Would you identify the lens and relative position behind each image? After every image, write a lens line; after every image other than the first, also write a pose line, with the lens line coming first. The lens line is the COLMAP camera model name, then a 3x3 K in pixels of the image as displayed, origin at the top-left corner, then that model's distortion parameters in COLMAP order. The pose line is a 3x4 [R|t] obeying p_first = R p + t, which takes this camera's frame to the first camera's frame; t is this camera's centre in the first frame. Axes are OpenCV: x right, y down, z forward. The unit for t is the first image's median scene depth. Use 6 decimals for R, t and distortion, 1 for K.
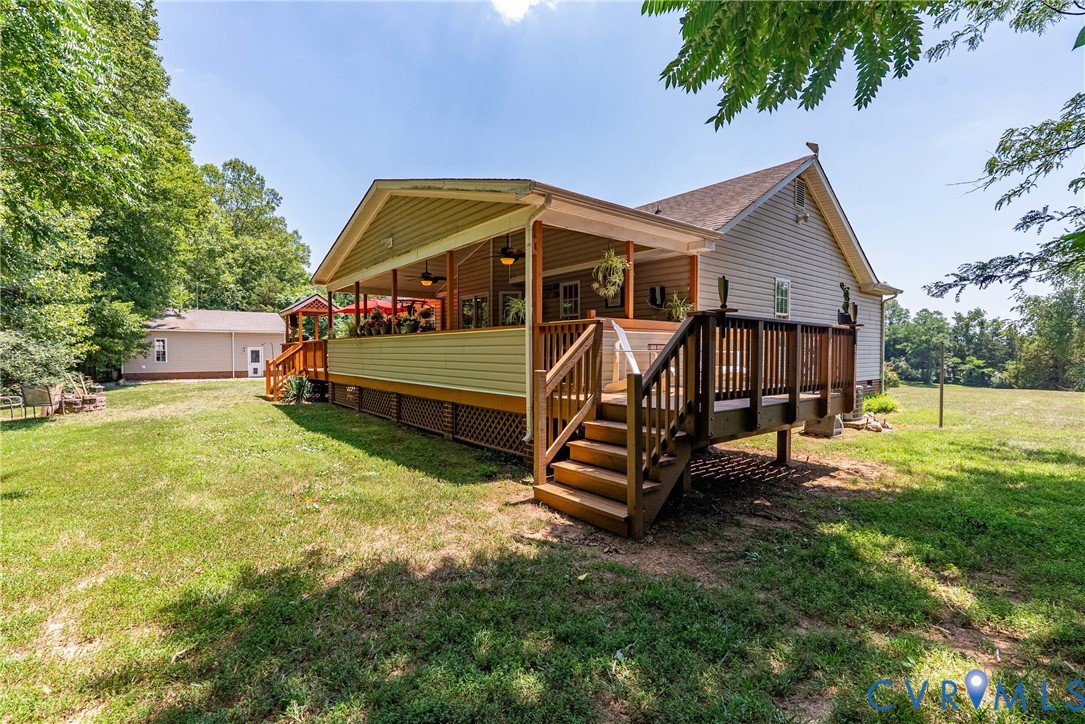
lens RADIAL K [[483.6, 0, 542.5], [0, 483.6, 362.0], [0, 0, 1]] dist [-0.002660, -0.000358]
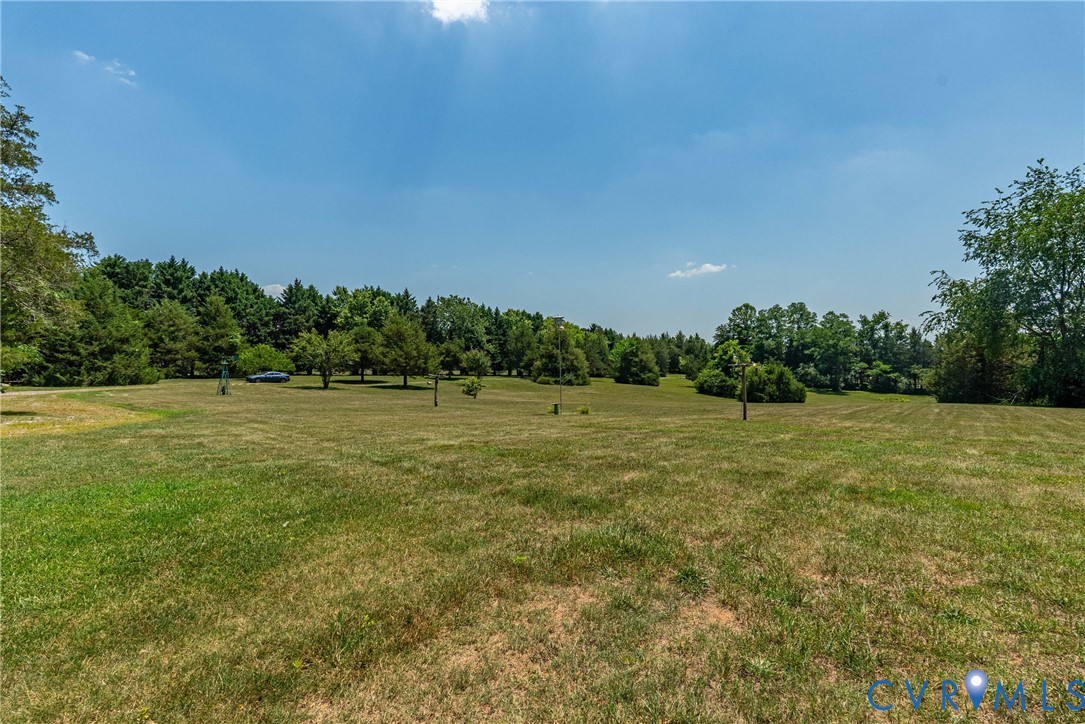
lens RADIAL K [[483.6, 0, 542.5], [0, 483.6, 362.0], [0, 0, 1]] dist [-0.002660, -0.000358]
pose [[0.991594, -0.013621, 0.128672, 0.738114], [0.016498, 0.999637, -0.021321, -0.002045], [-0.128335, 0.023264, 0.991458, 0.932694]]
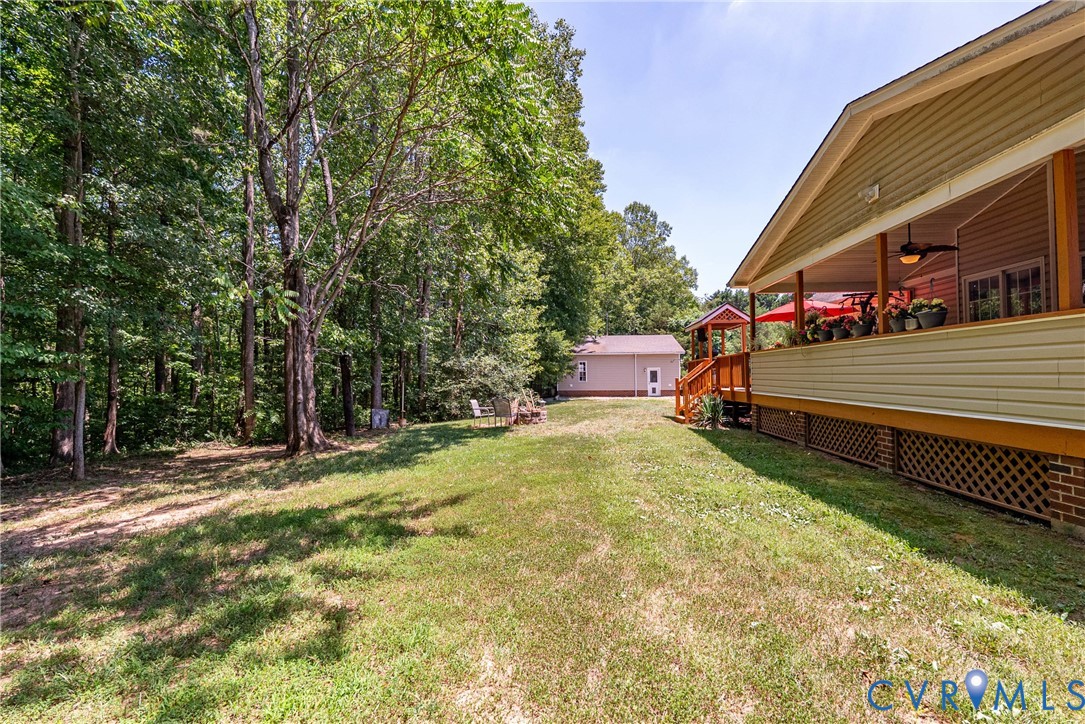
lens RADIAL K [[483.6, 0, 542.5], [0, 483.6, 362.0], [0, 0, 1]] dist [-0.002660, -0.000358]
pose [[0.733853, -0.023777, -0.678893, -0.121365], [-0.006476, 0.999097, -0.041992, 0.005156], [0.679278, 0.035212, 0.733036, 0.136162]]
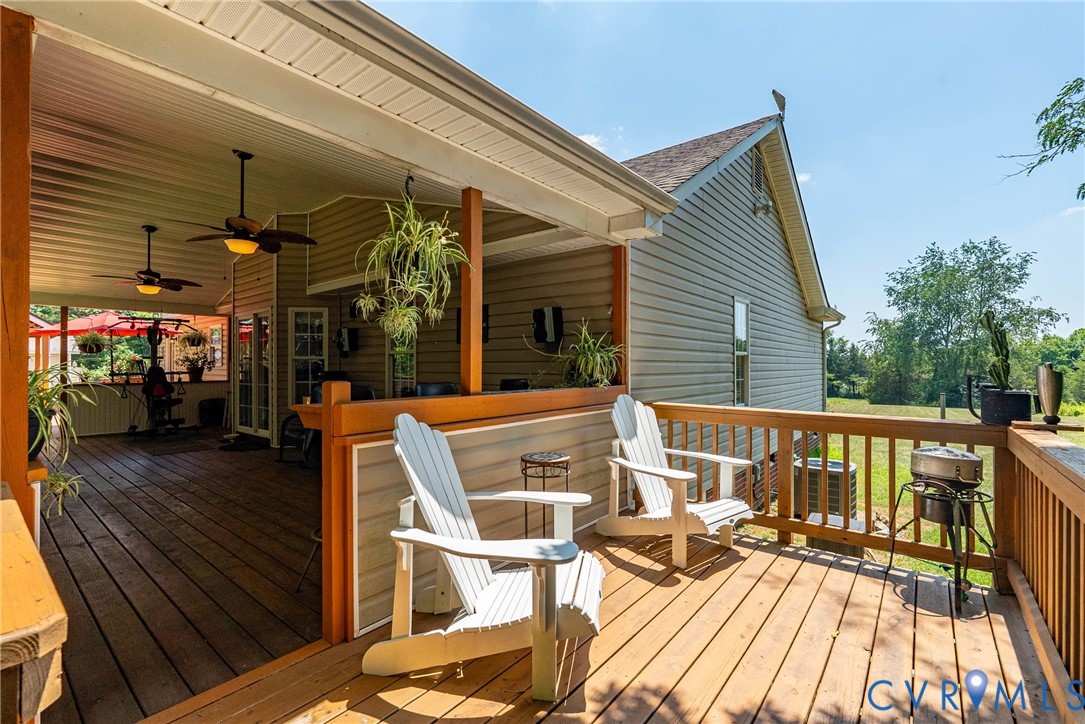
lens RADIAL K [[473.2, 0, 542.5], [0, 473.2, 362.0], [0, 0, 1]] dist [-0.010550, -0.000140]
pose [[0.979324, -0.001400, 0.202291, 0.071182], [0.006744, 0.999646, -0.025732, -0.046376], [-0.202183, 0.026564, 0.978987, 0.279976]]
